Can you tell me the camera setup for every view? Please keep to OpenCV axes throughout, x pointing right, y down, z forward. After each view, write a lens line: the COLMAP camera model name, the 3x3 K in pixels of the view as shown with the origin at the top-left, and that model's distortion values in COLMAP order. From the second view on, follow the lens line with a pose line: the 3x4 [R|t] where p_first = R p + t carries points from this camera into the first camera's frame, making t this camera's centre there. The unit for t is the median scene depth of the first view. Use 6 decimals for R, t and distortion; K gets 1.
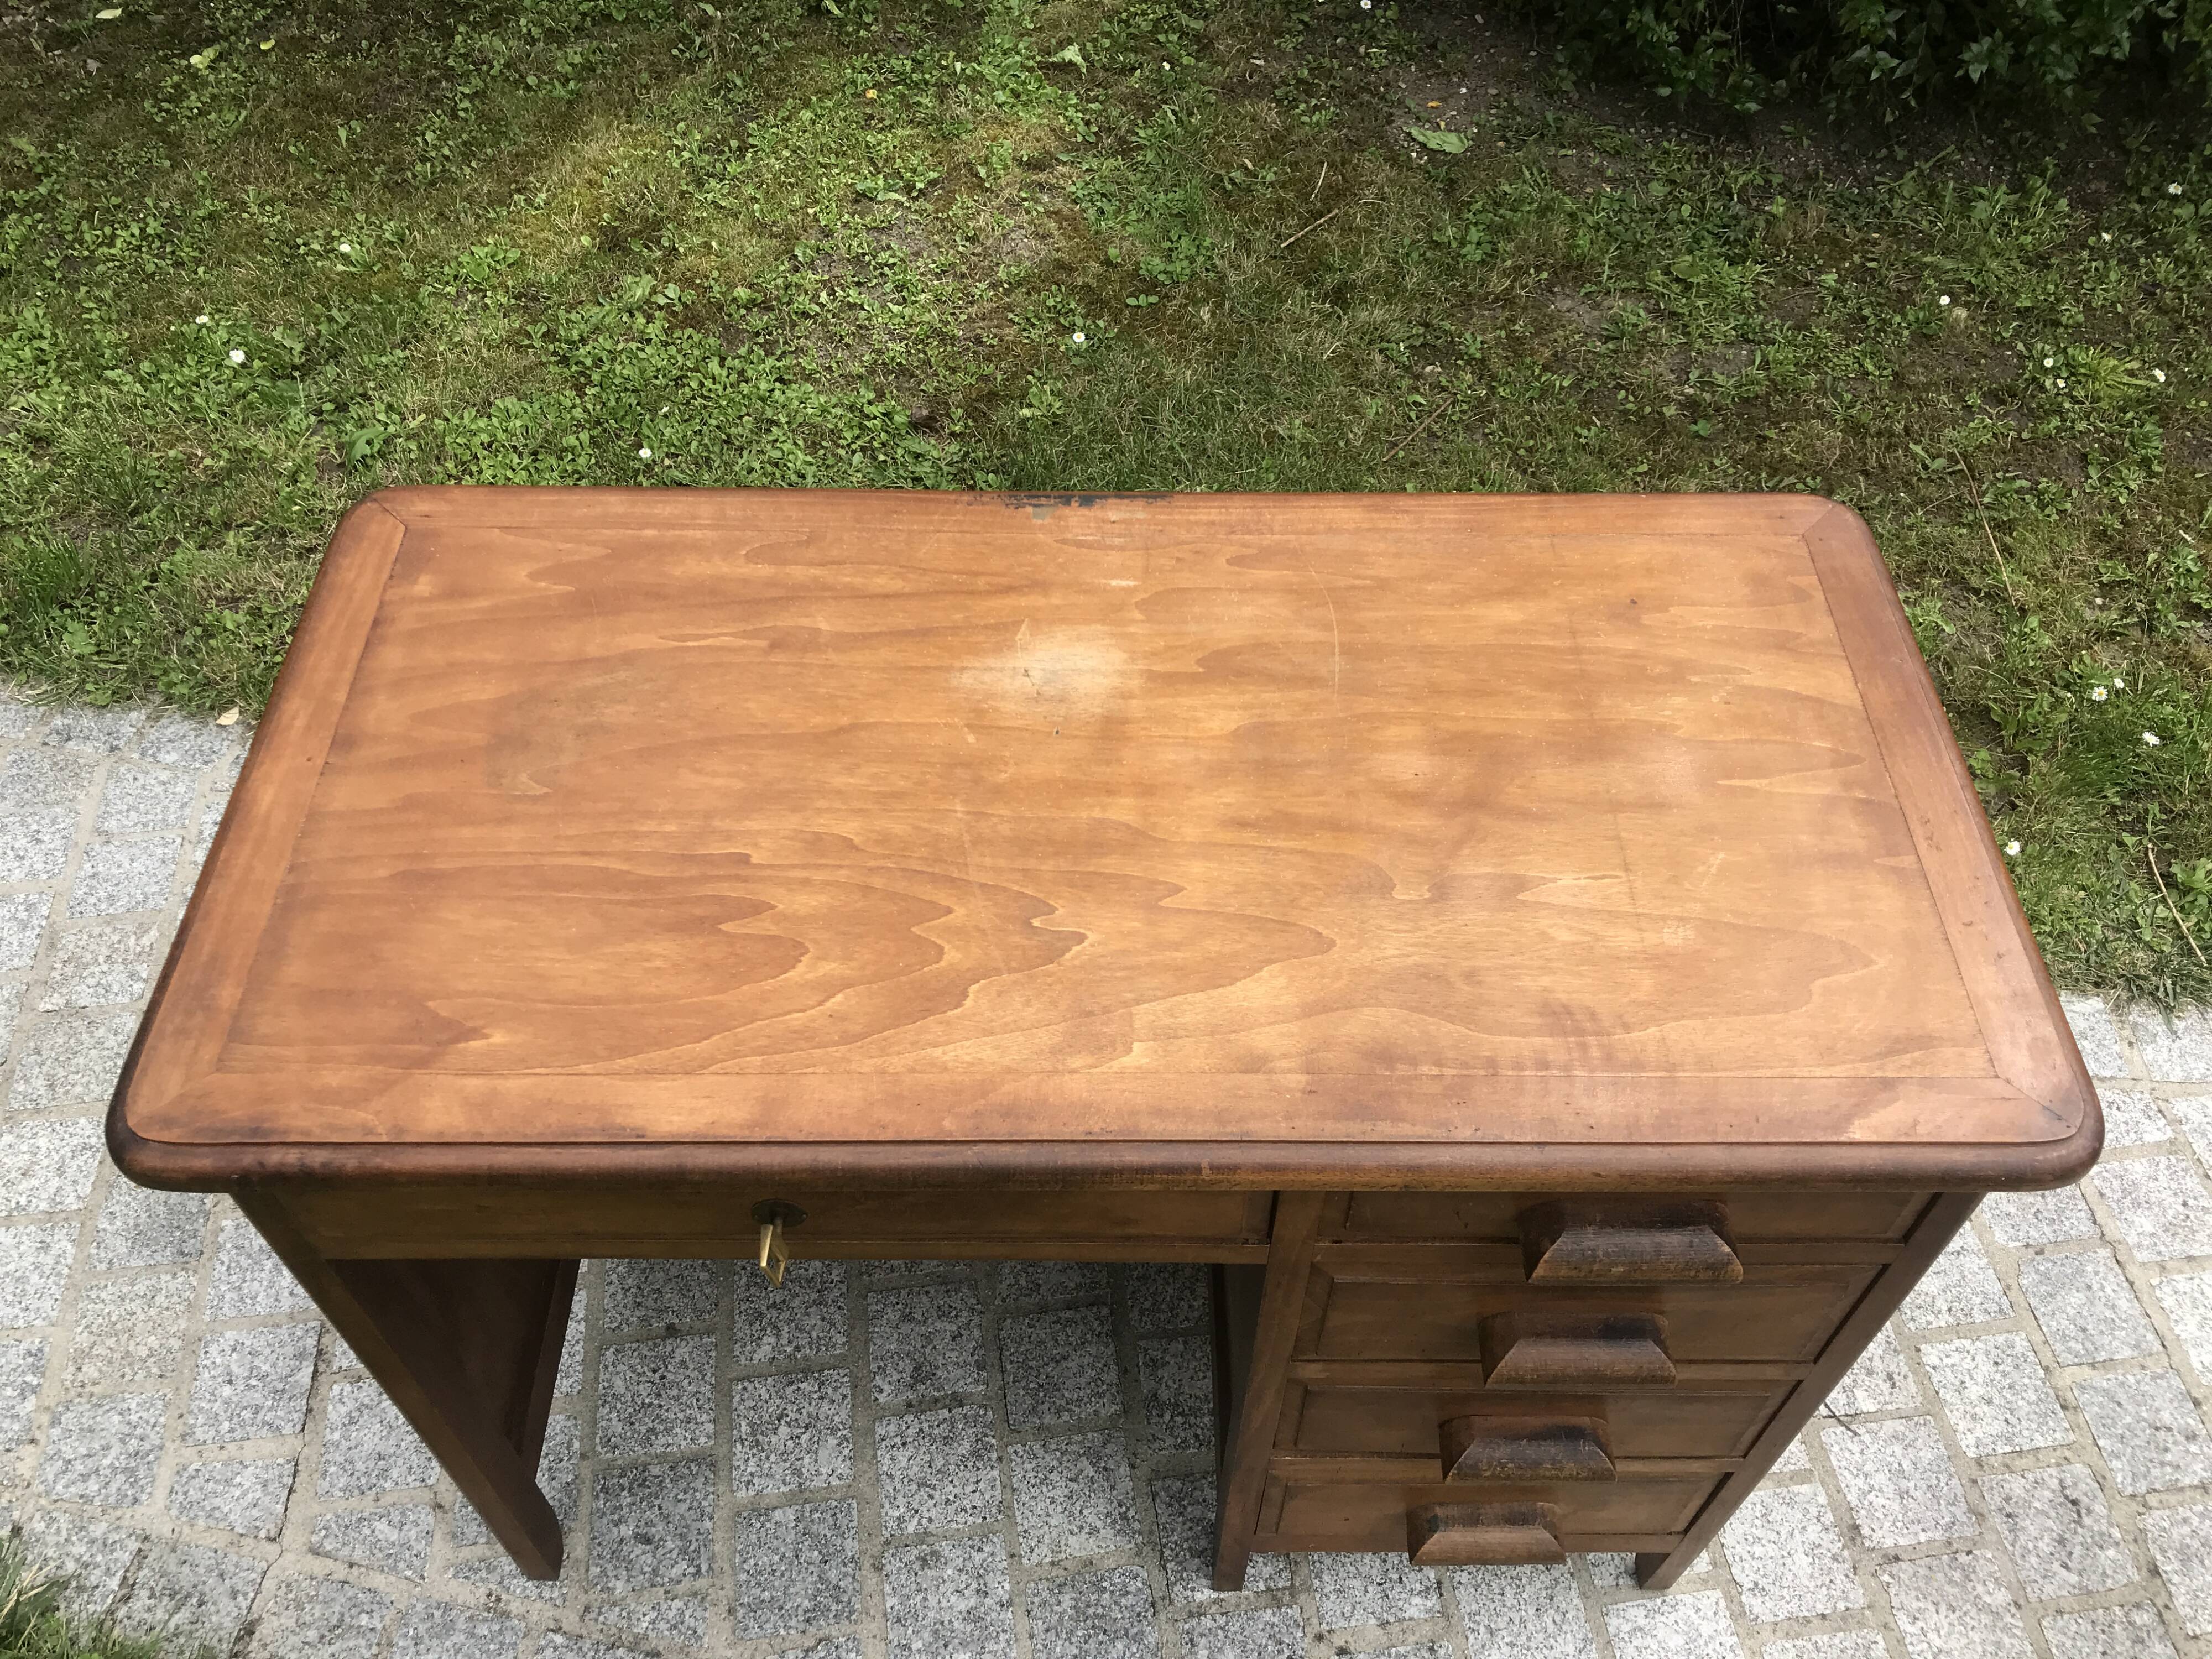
lens RADIAL K [[1818.8, 0, 1104.7], [0, 1818.8, 813.2], [0, 0, 1]] dist [0.005702, 0.004011]
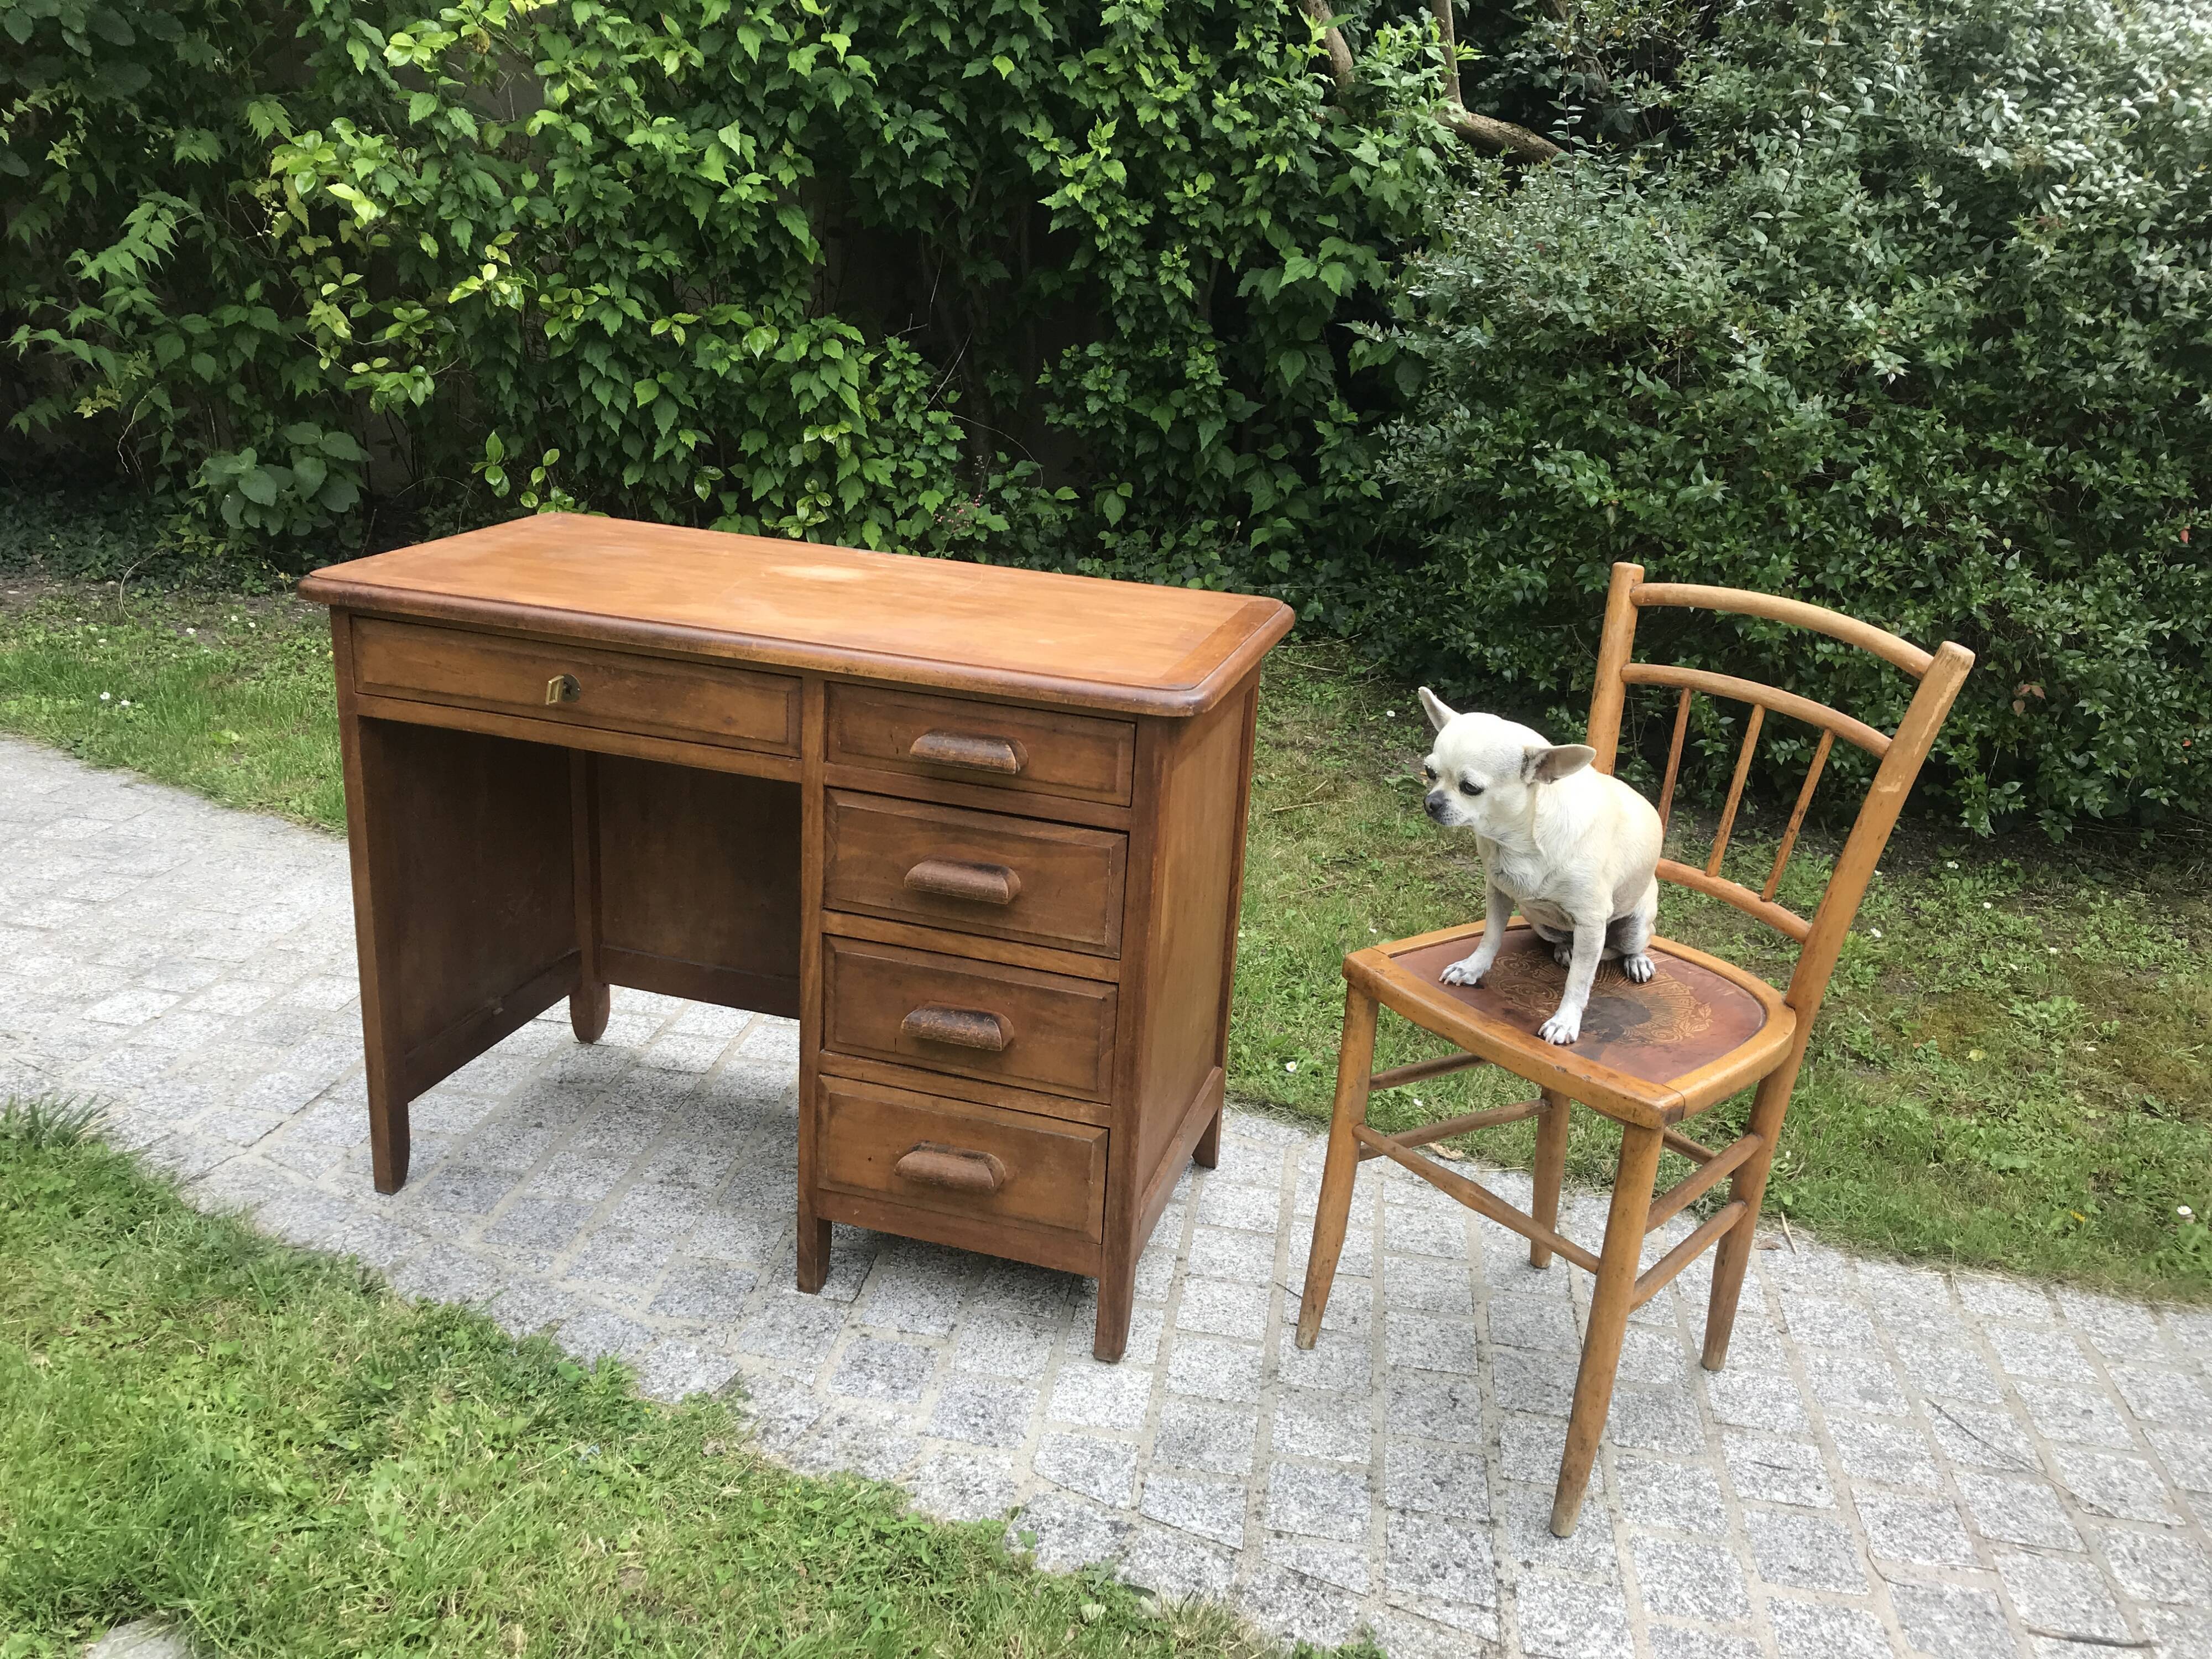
lens RADIAL K [[1818.8, 0, 1104.8], [0, 1818.8, 810.2], [0, 0, 1]] dist [0.005702, 0.004011]
pose [[0.957256, 0.140044, -0.253079, 0.571713], [-0.254692, 0.822817, -0.508040, 0.756984], [0.137090, 0.550781, 0.823314, -0.298195]]
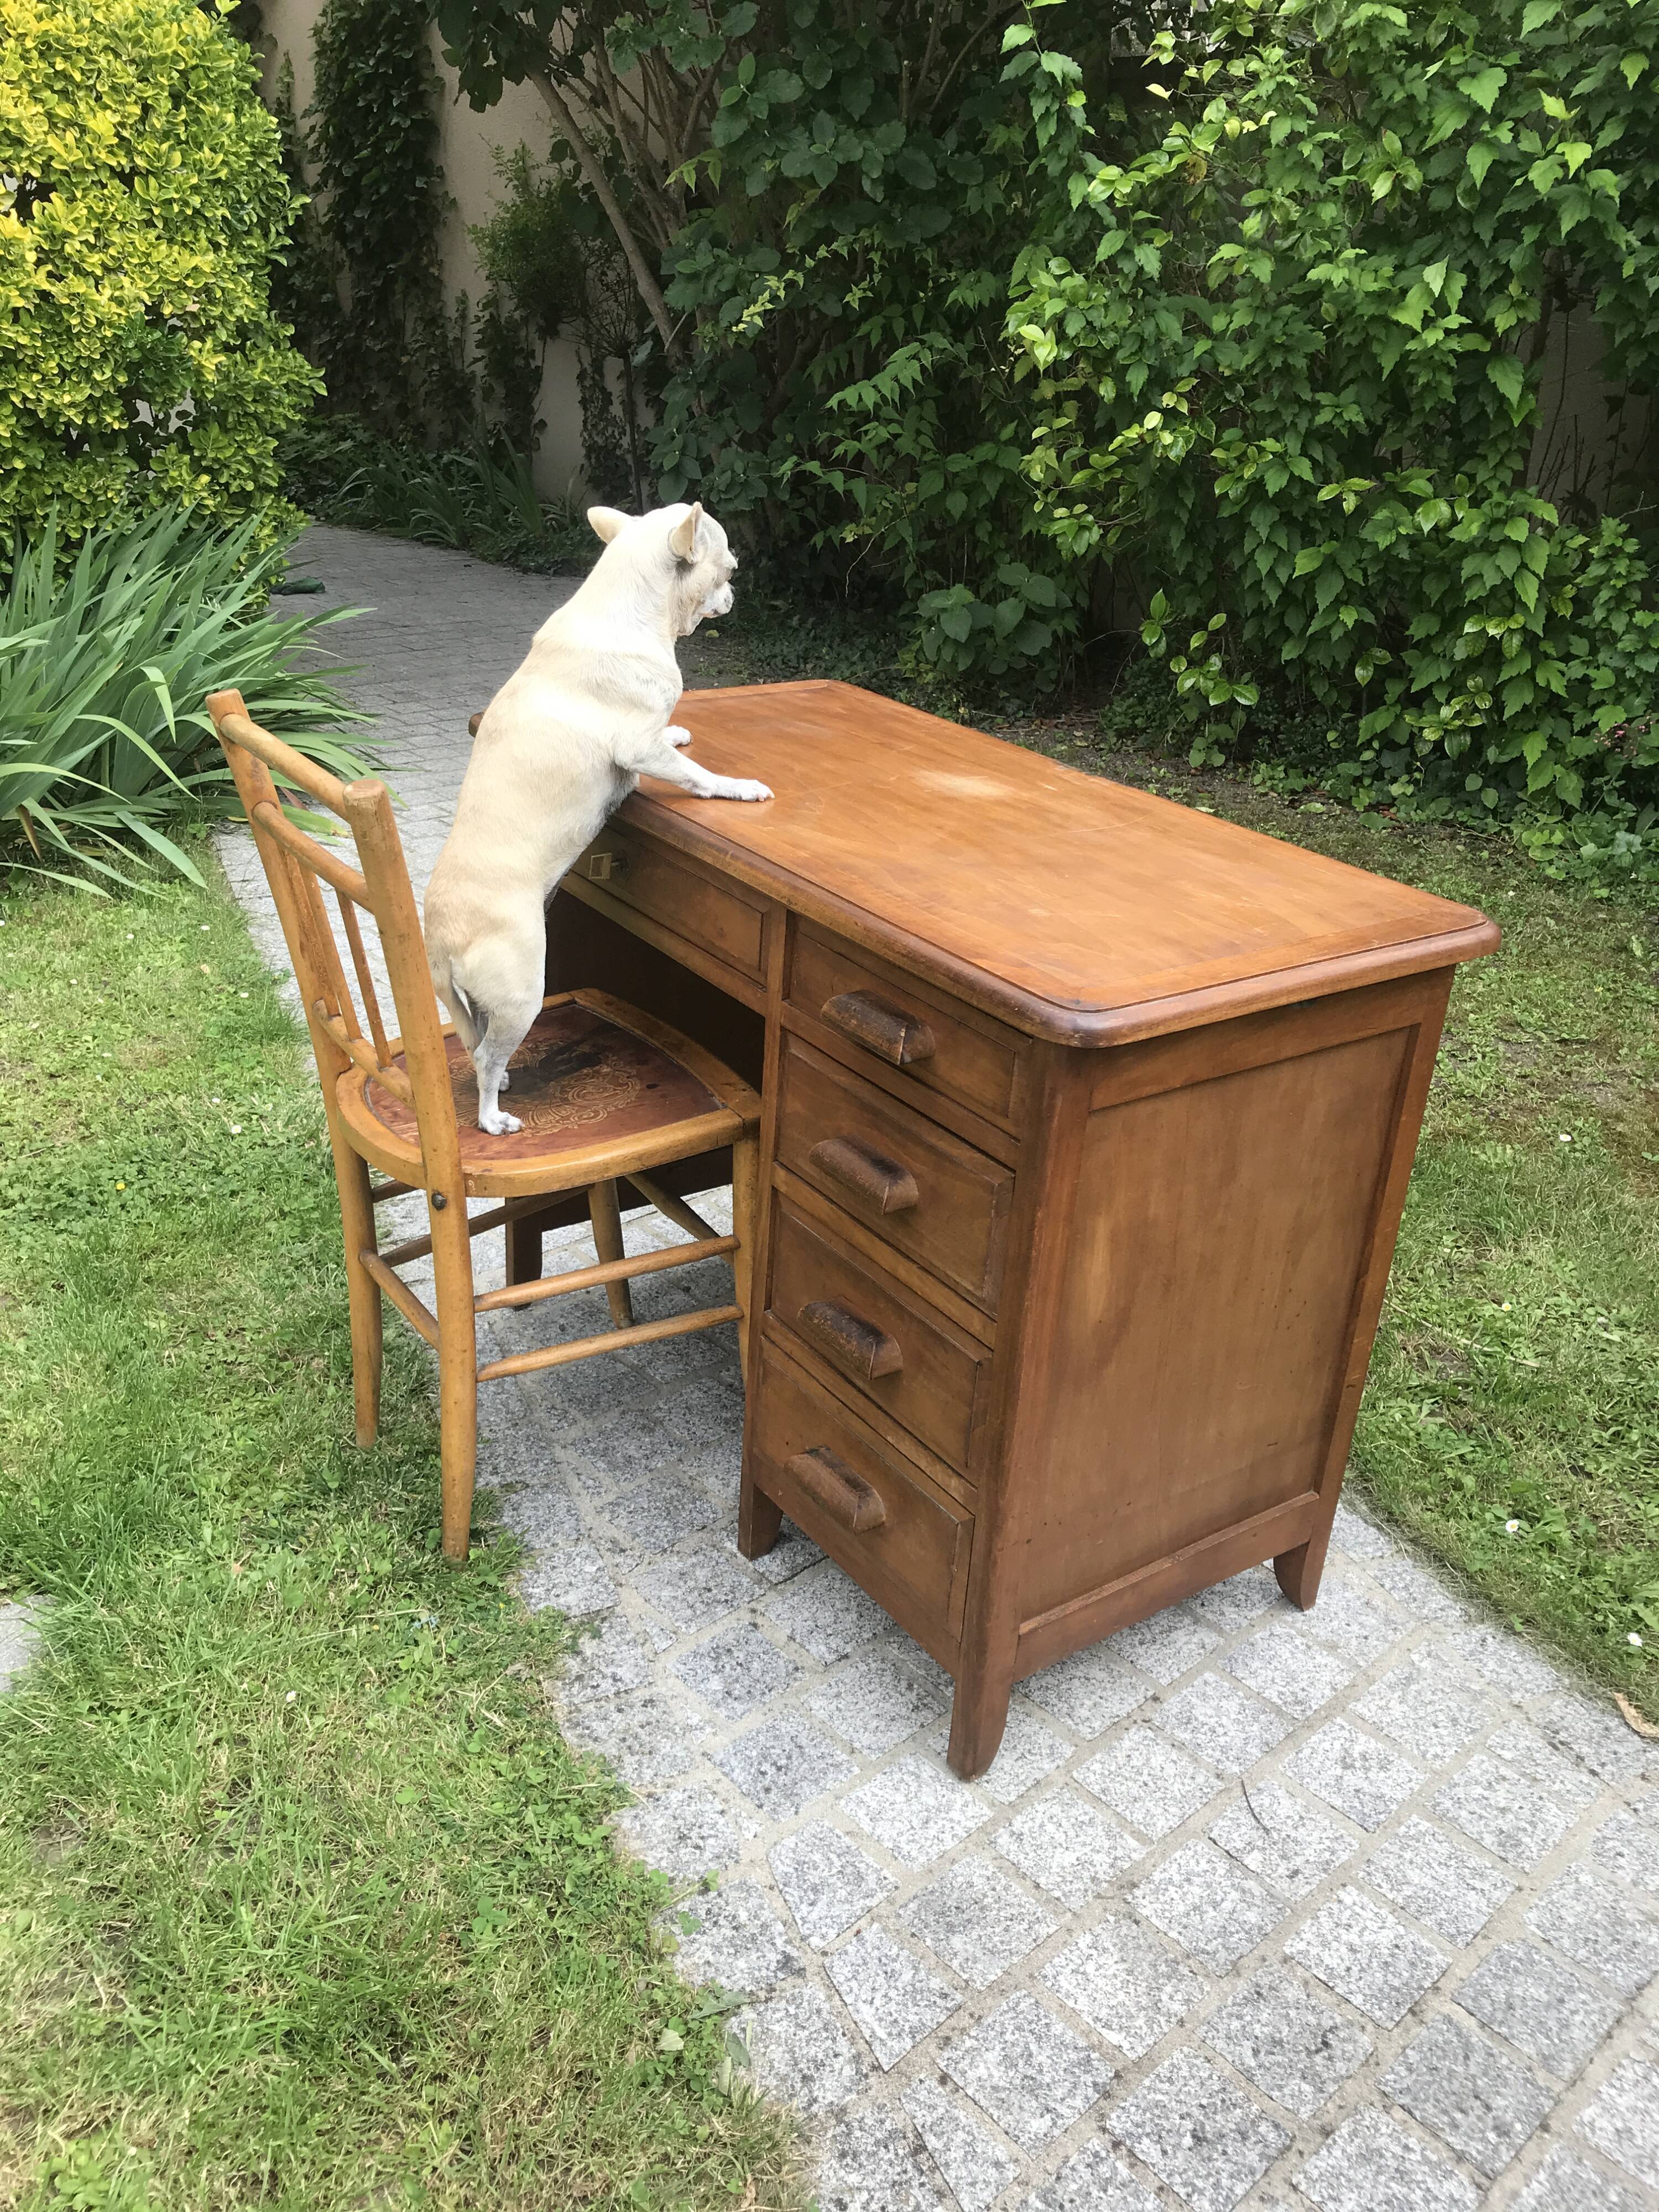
lens RADIAL K [[1818.8, 0, 831.4], [0, 1818.8, 1091.1], [0, 0, 1]] dist [0.005702, 0.004011]
pose [[0.577808, 0.368753, -0.728120, 0.895127], [-0.667963, 0.726295, -0.162241, 0.351205], [0.469003, 0.580101, 0.665972, -0.005104]]
